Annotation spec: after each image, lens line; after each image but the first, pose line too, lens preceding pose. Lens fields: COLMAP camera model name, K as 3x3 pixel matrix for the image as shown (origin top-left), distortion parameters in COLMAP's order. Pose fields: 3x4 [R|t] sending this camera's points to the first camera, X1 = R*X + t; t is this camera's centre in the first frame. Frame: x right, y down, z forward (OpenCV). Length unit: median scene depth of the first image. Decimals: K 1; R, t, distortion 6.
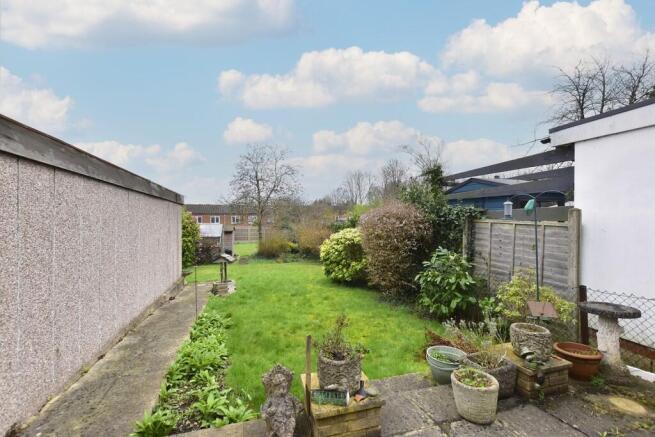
lens RADIAL K [[289.5, 0, 327.3], [0, 289.5, 219.2], [0, 0, 1]] dist [-0.000694, -0.000032]
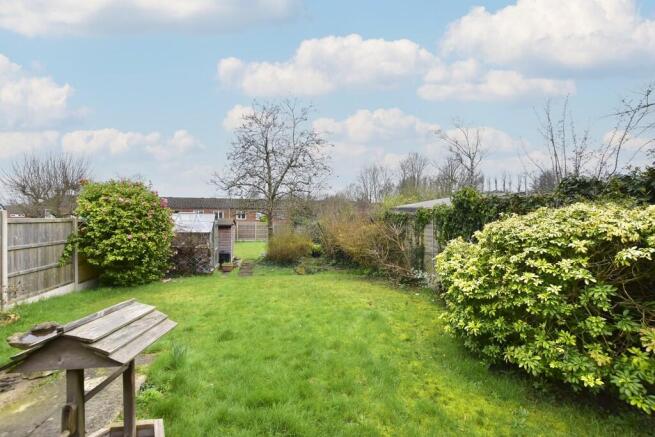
lens RADIAL K [[289.5, 0, 327.7], [0, 289.5, 217.6], [0, 0, 1]] dist [-0.000694, -0.000032]
pose [[0.999615, 0.008554, -0.026395, -0.076883], [-0.008611, 0.999961, -0.002043, 0.021981], [0.026376, 0.002269, 0.999650, 0.309913]]
